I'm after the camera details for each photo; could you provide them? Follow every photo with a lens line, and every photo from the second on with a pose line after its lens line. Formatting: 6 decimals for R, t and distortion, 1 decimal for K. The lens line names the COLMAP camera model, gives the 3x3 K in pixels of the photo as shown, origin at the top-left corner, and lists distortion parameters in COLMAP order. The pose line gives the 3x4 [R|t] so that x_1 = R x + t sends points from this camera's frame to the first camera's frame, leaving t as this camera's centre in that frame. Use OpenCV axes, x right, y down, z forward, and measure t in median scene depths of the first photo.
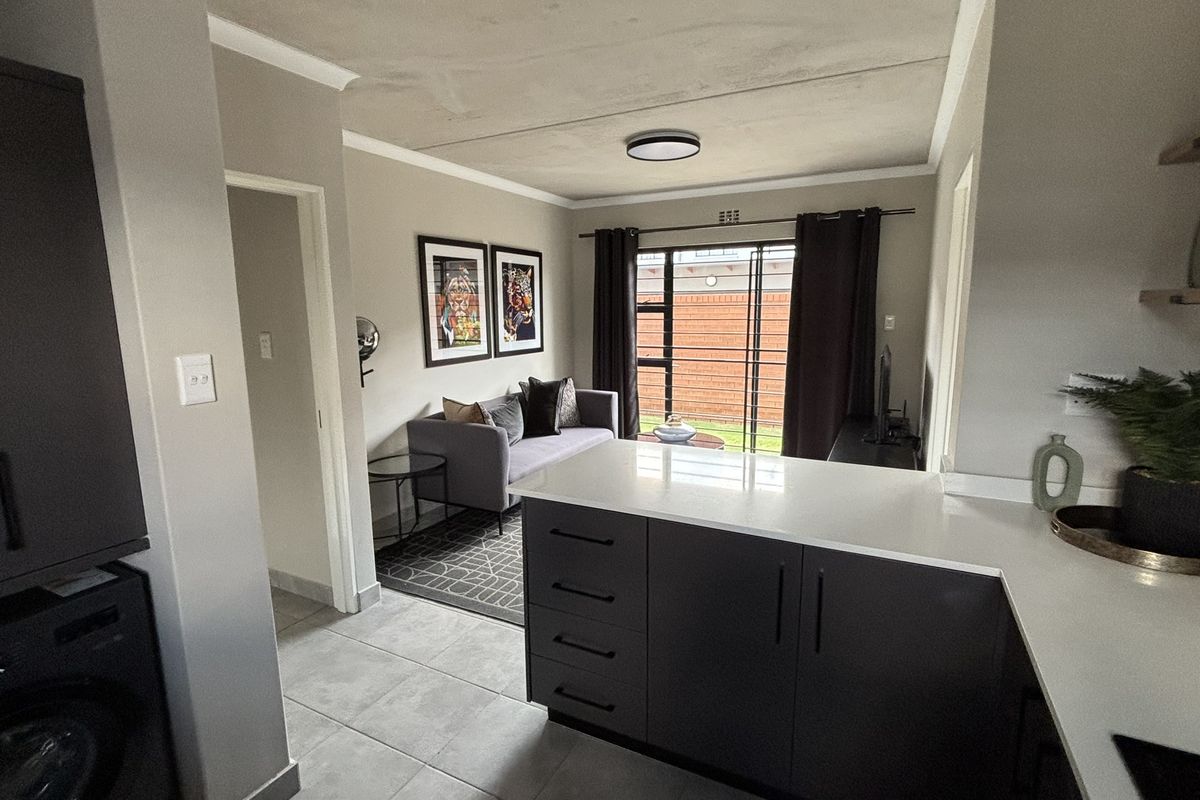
lens RADIAL K [[570.9, 0, 604.1], [0, 570.9, 400.4], [0, 0, 1]] dist [0.015223, -0.004717]
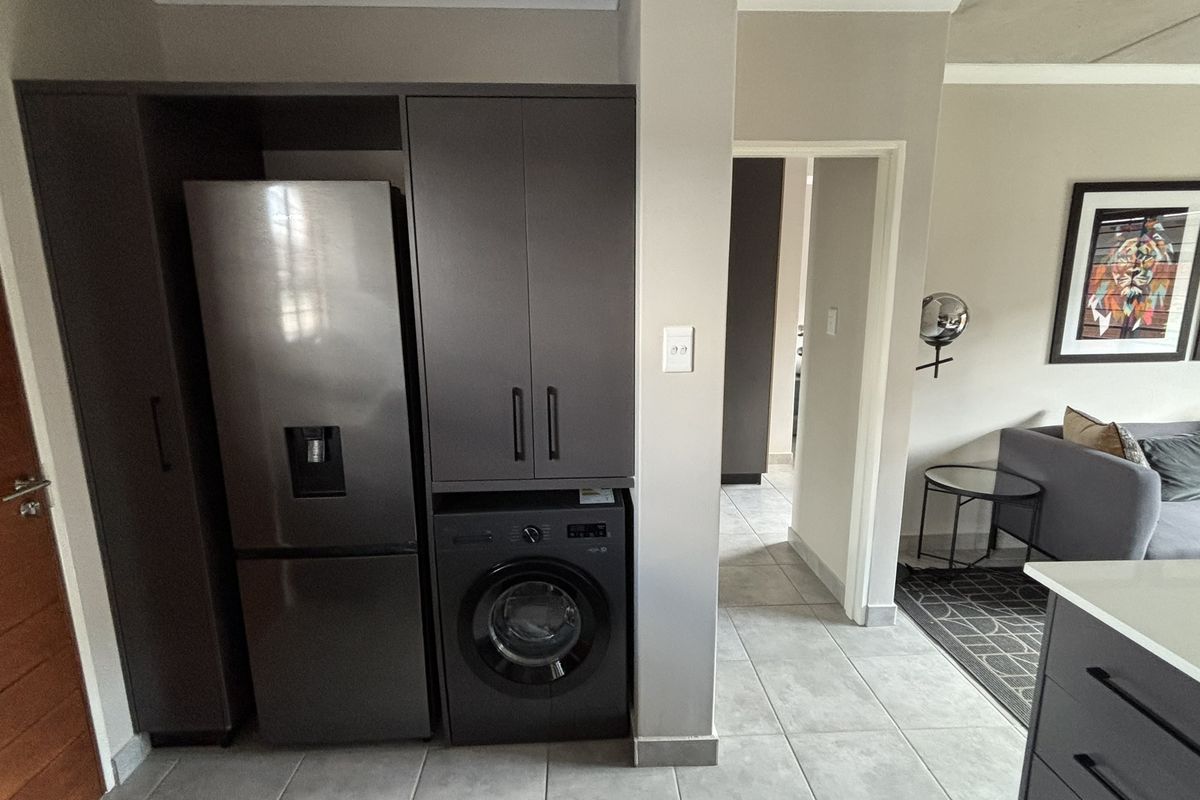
lens RADIAL K [[570.9, 0, 601.4], [0, 570.9, 399.0], [0, 0, 1]] dist [0.015223, -0.004717]
pose [[0.491541, 0.168926, -0.854314, 0.051543], [-0.138788, 0.983663, 0.114649, -0.016432], [0.859724, 0.062214, 0.506955, 0.118022]]
